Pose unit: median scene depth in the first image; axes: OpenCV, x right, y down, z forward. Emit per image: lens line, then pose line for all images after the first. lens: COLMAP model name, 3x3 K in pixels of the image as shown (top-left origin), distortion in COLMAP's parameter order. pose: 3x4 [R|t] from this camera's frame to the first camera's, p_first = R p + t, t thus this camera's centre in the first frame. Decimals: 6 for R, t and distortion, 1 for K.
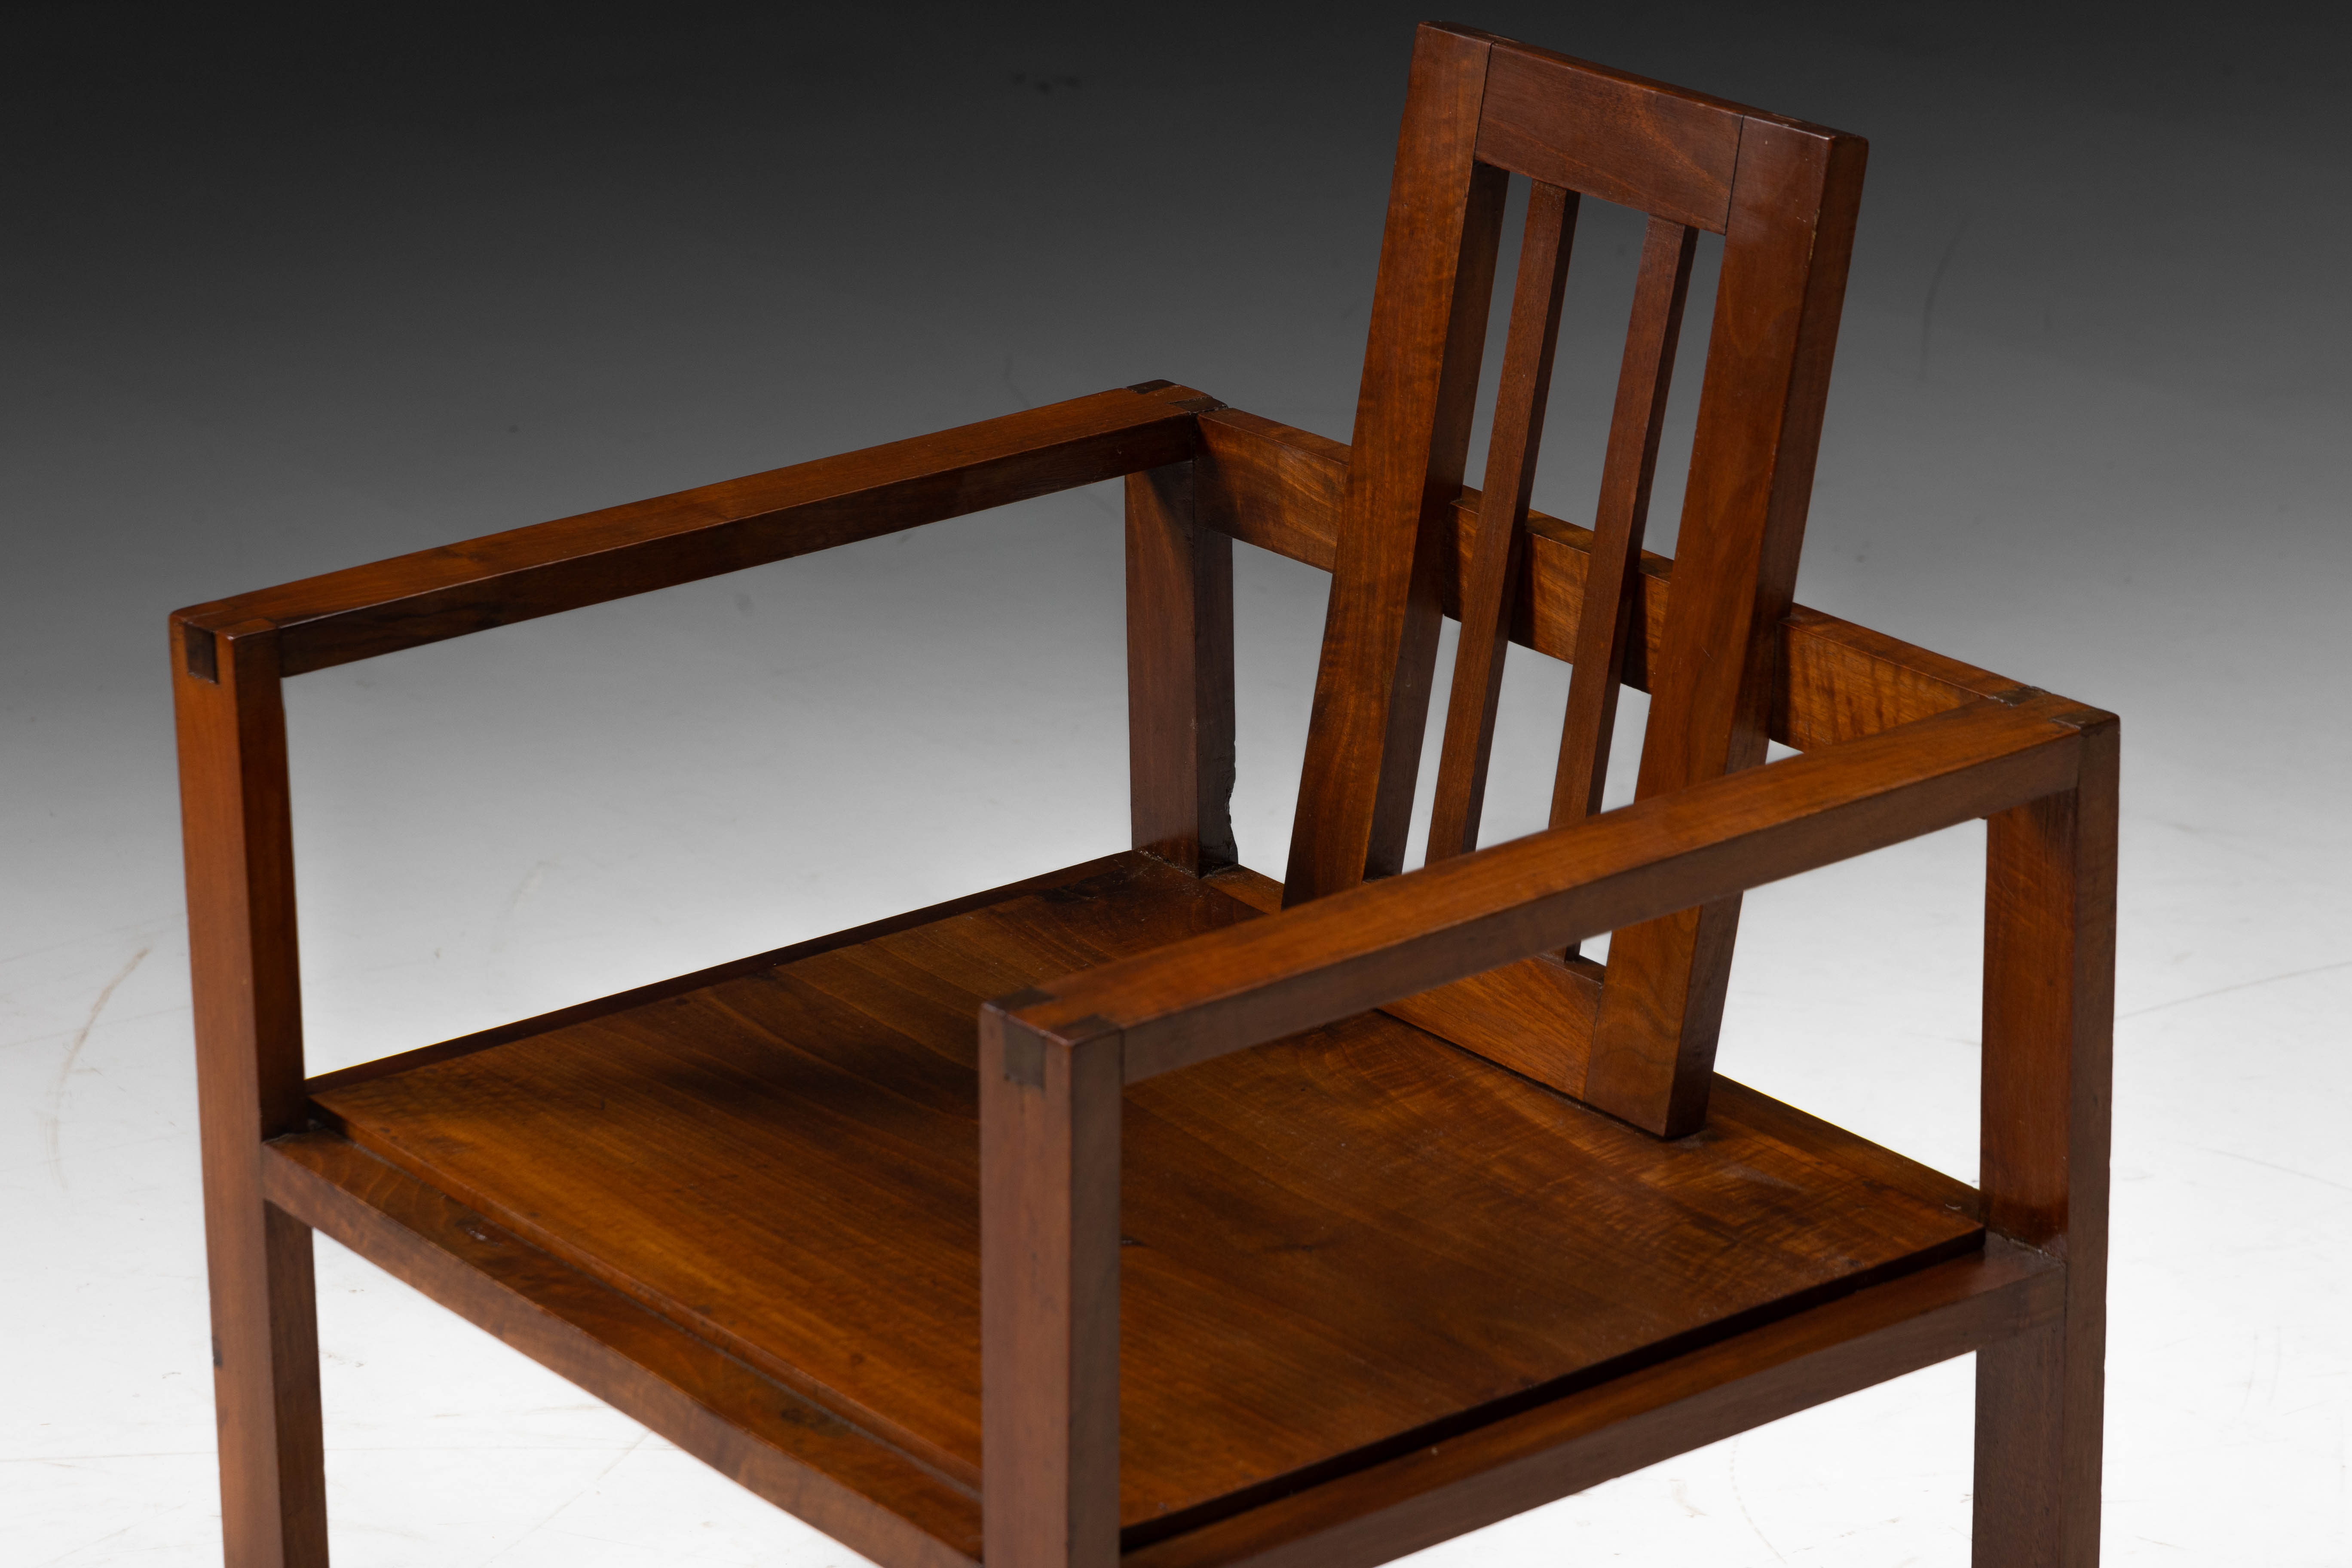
lens RADIAL K [[6798.8, 0, 1176.0], [0, 6798.8, 784.0], [0, 0, 1]] dist [0.053680, 0.224432]
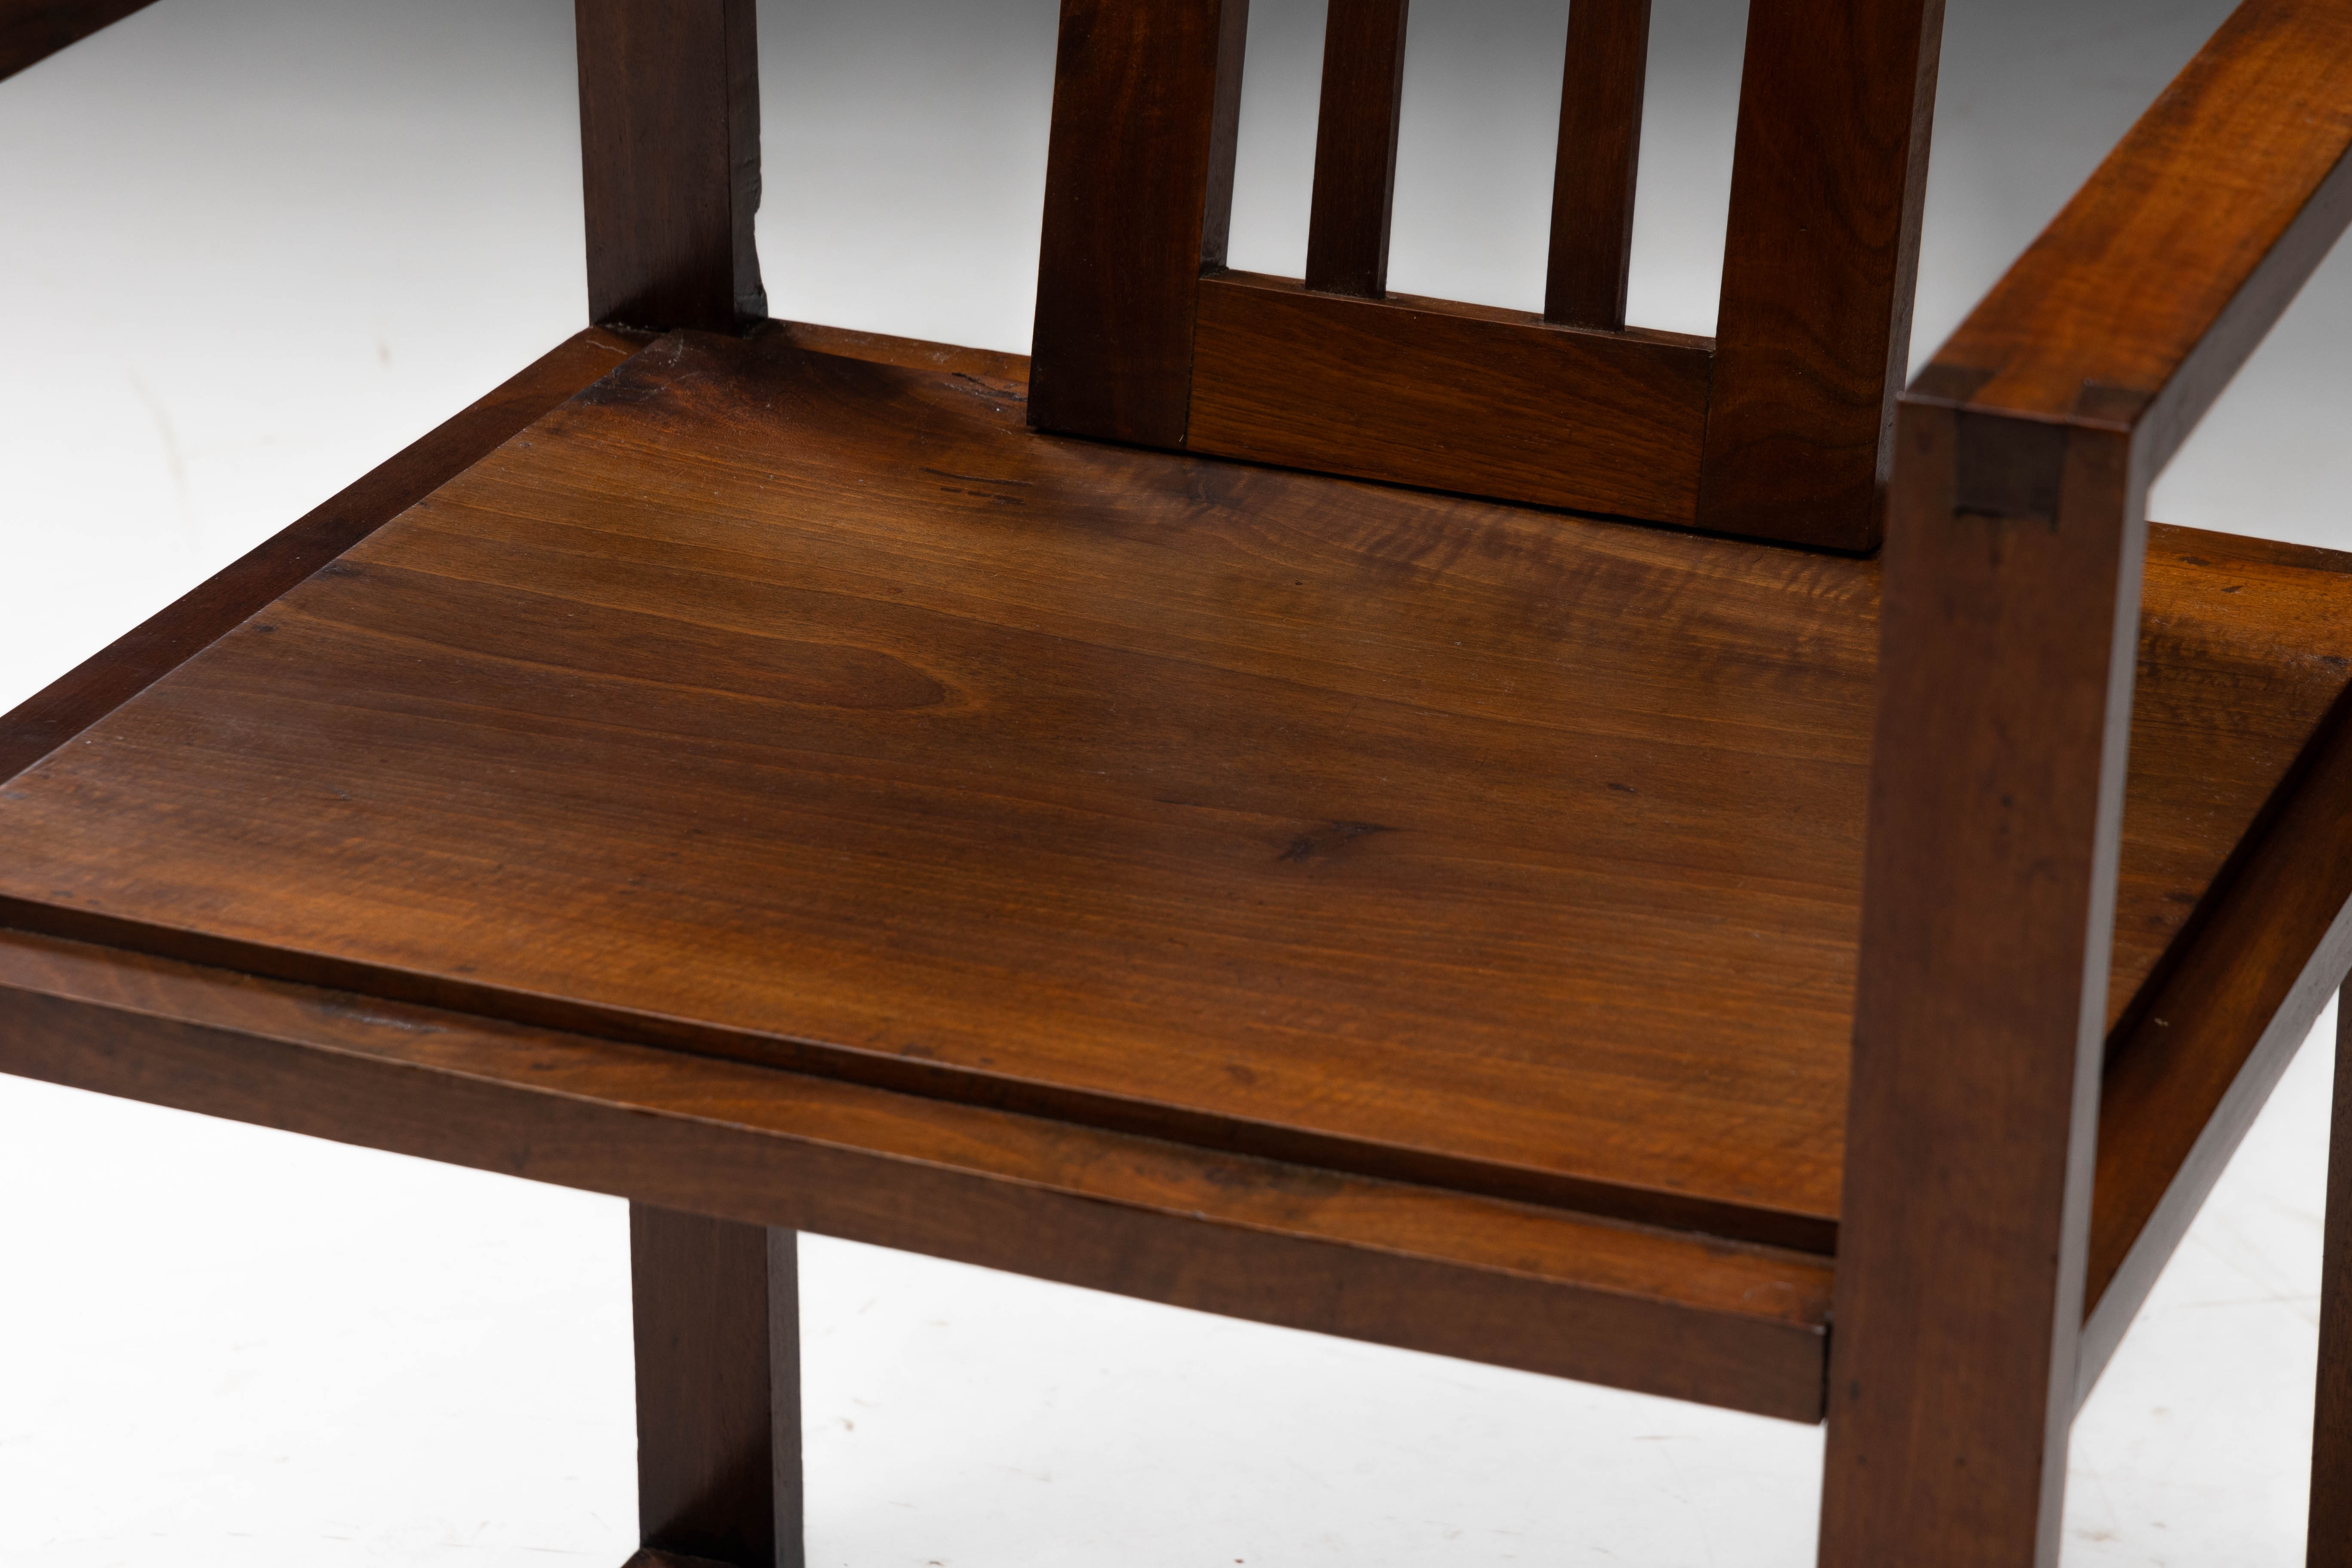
lens RADIAL K [[6798.8, 0, 1176.0], [0, 6798.8, 784.0], [0, 0, 1]] dist [0.053680, 0.224432]
pose [[0.866278, -0.178619, 0.466538, -0.306051], [0.152337, 0.983865, 0.093820, -0.000071], [-0.475769, -0.010204, 0.879511, 0.418022]]
